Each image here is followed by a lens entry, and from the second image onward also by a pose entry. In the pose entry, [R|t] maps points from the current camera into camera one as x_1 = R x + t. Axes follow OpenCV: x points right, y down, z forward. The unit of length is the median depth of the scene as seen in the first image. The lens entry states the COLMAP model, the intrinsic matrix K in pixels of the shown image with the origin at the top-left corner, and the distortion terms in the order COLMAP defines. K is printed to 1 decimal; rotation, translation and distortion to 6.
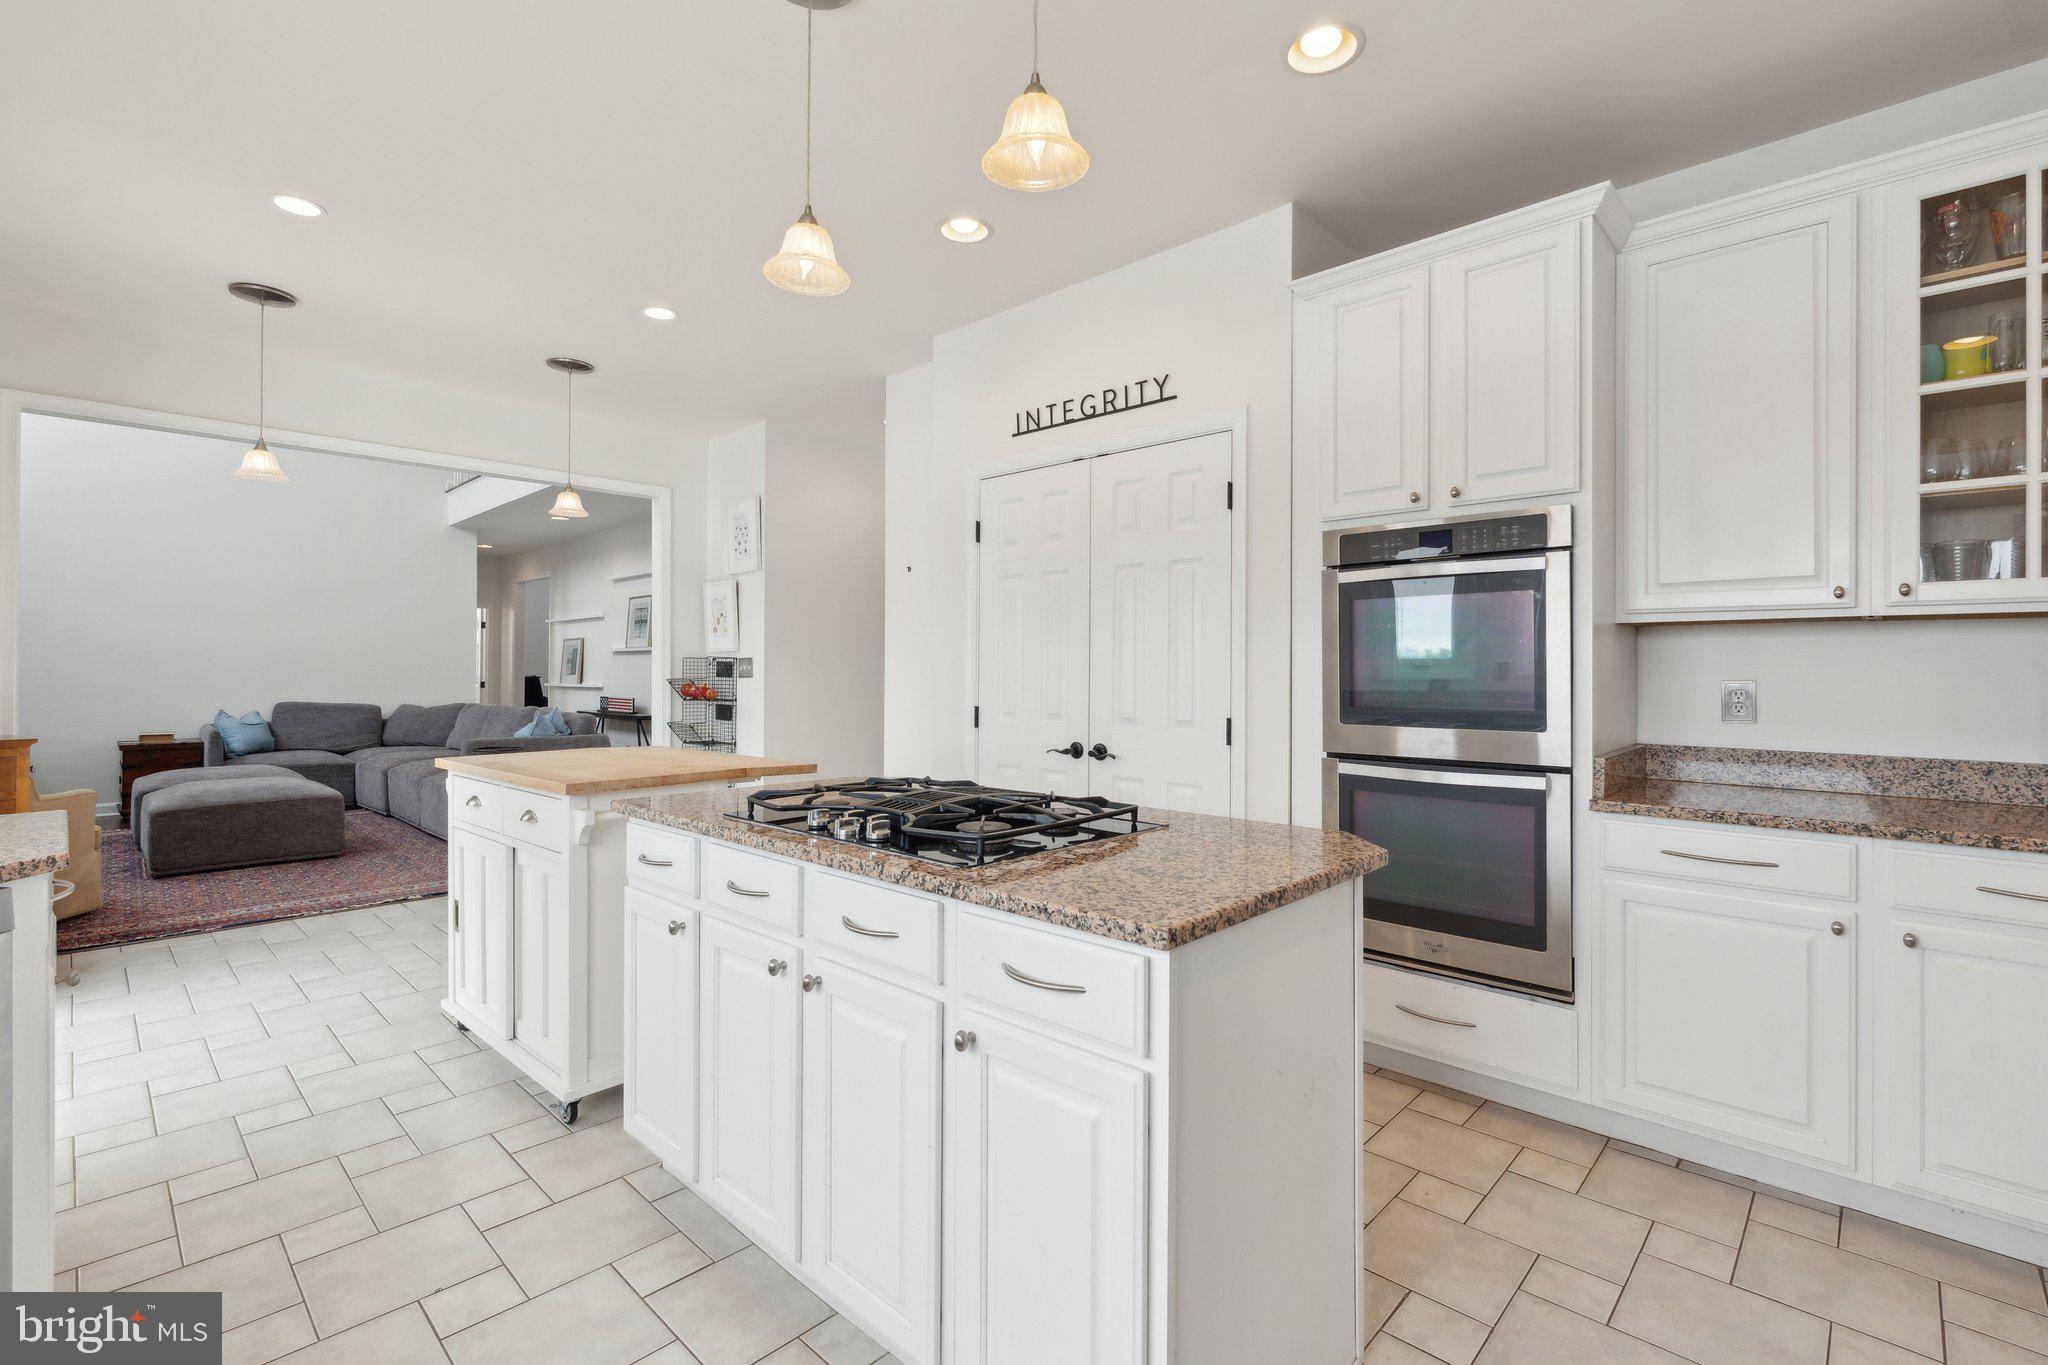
lens RADIAL K [[930.0, 0, 1019.0], [0, 930.0, 667.1], [0, 0, 1]] dist [-0.001992, 0.000167]
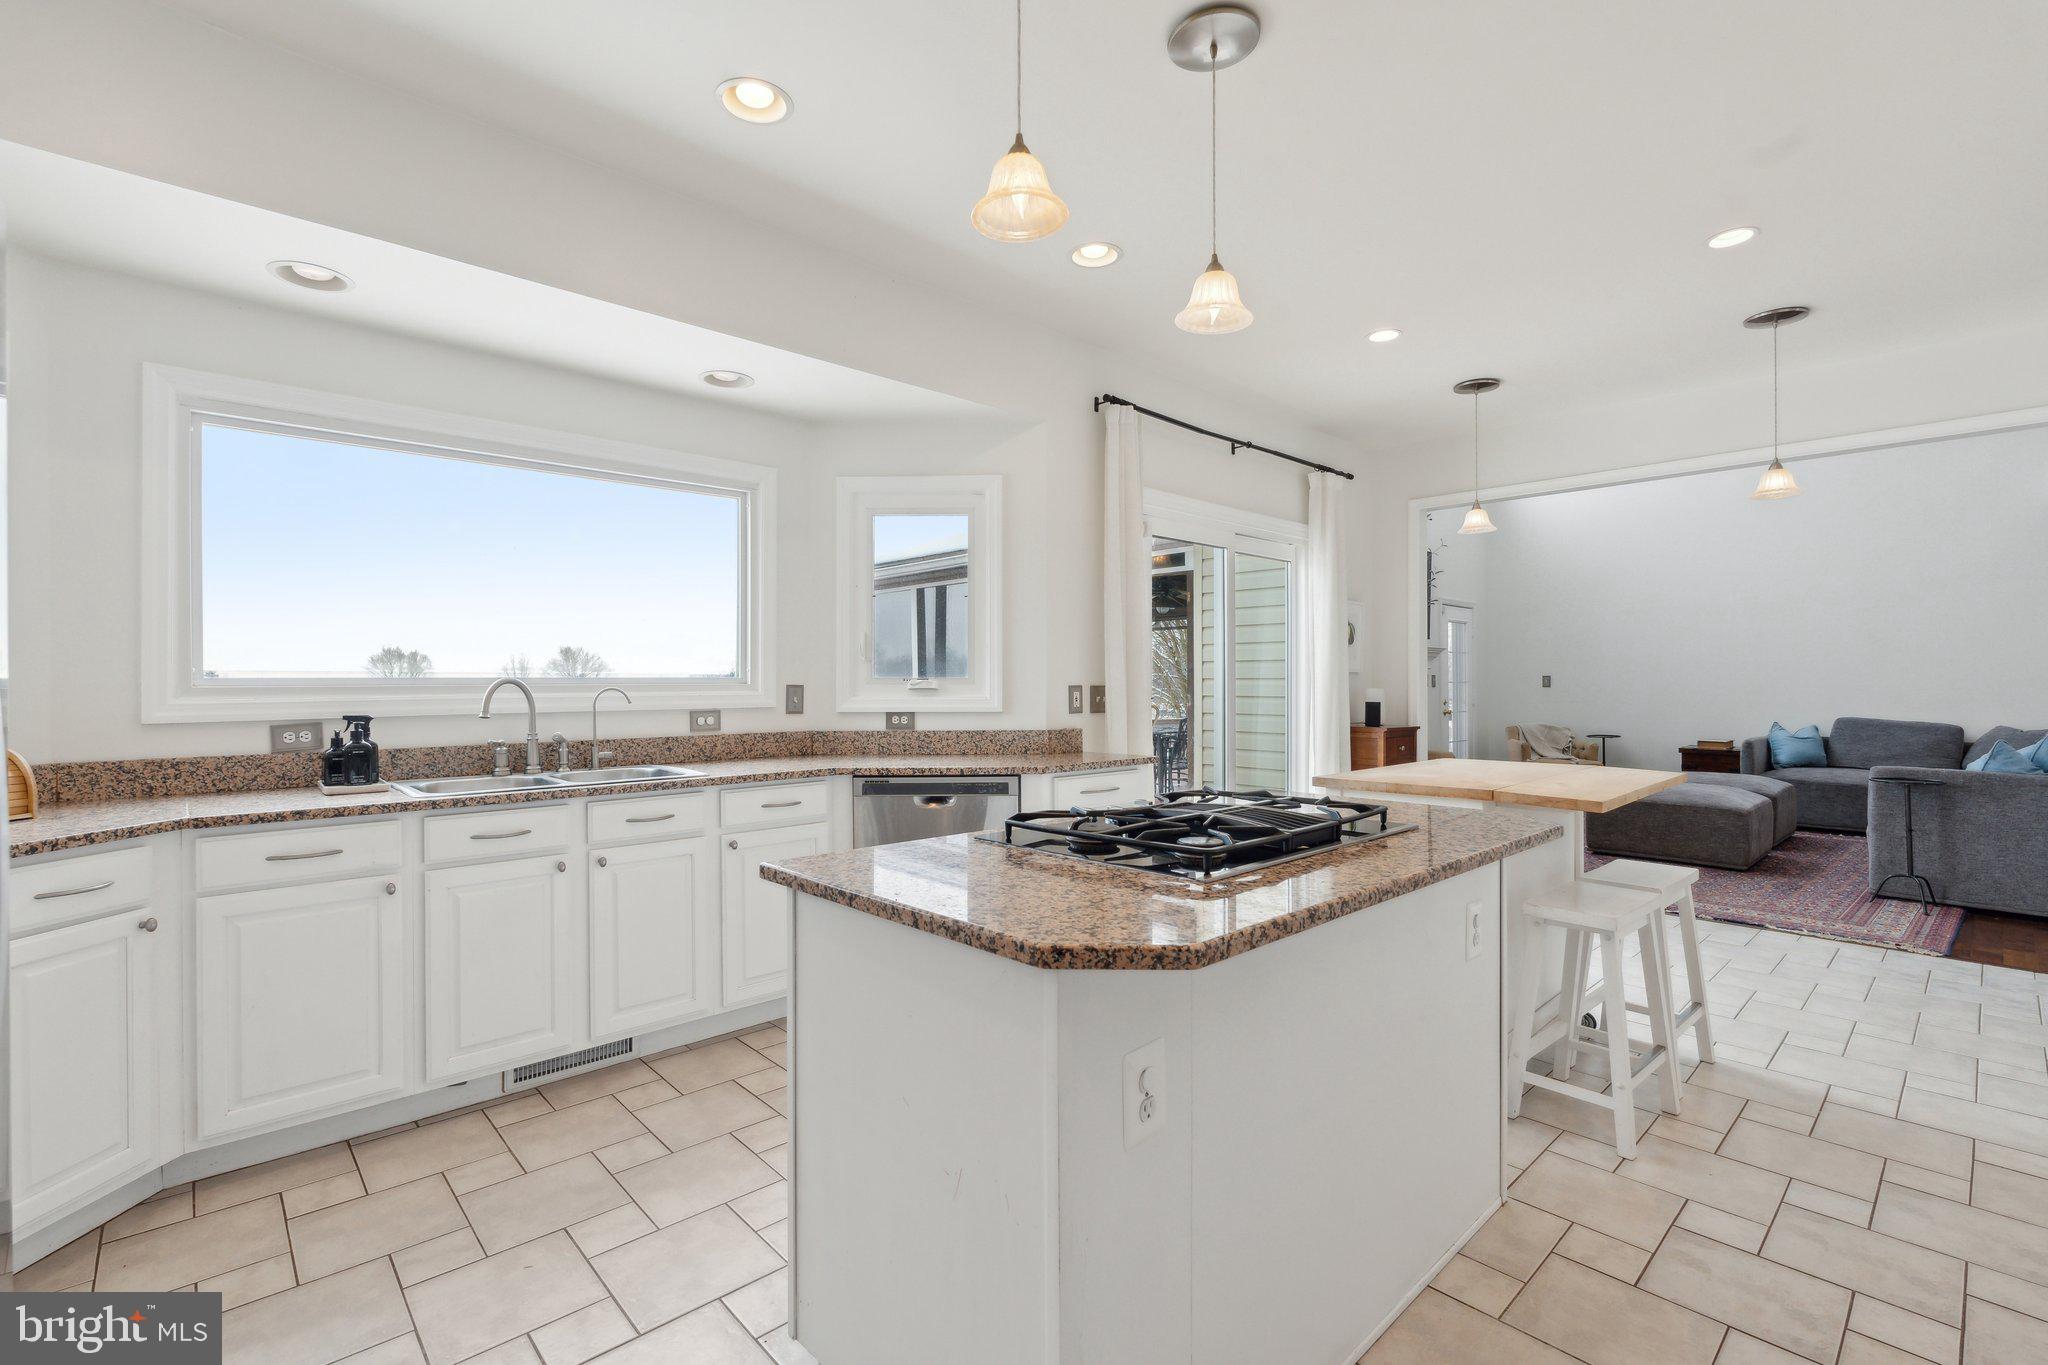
lens RADIAL K [[915.1, 0, 1023.2], [0, 915.1, 683.6], [0, 0, 1]] dist [-0.004749, 0.000001]
pose [[-0.058330, -0.004113, -0.998289, 0.486922], [0.004121, 0.999982, -0.004361, 0.007707], [0.998289, -0.004368, -0.058312, 0.480707]]
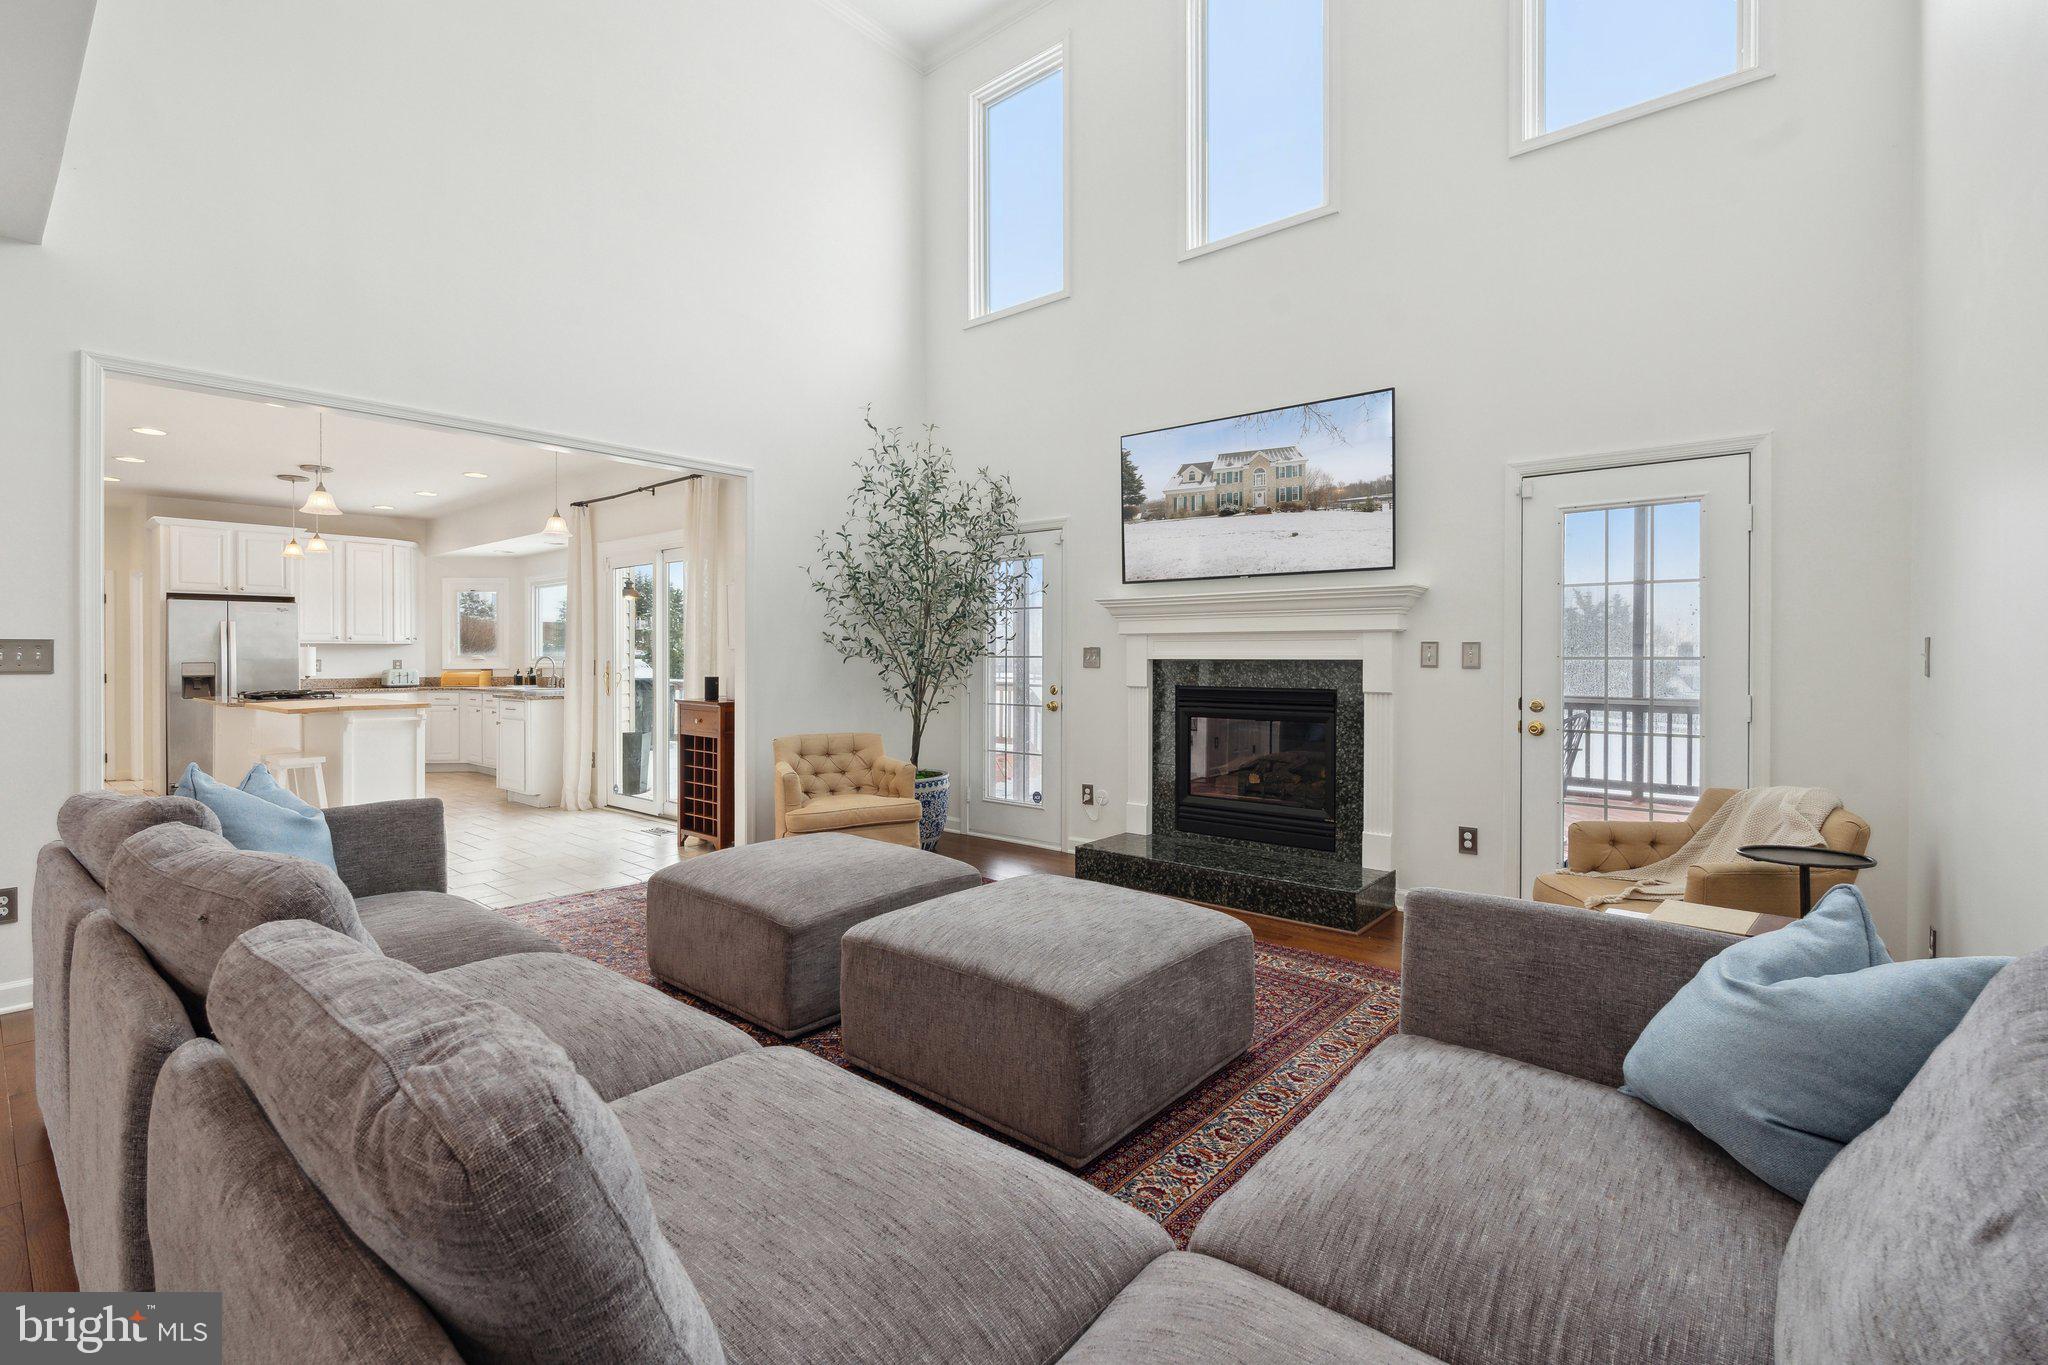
lens RADIAL K [[913.8, 0, 1026.6], [0, 913.8, 663.4], [0, 0, 1]] dist [-0.006853, -0.000207]
pose [[-0.998158, -0.000646, -0.060666, -1.599736], [-0.001141, 0.999966, 0.008130, -0.006140], [0.060658, 0.008184, -0.998125, 2.716123]]
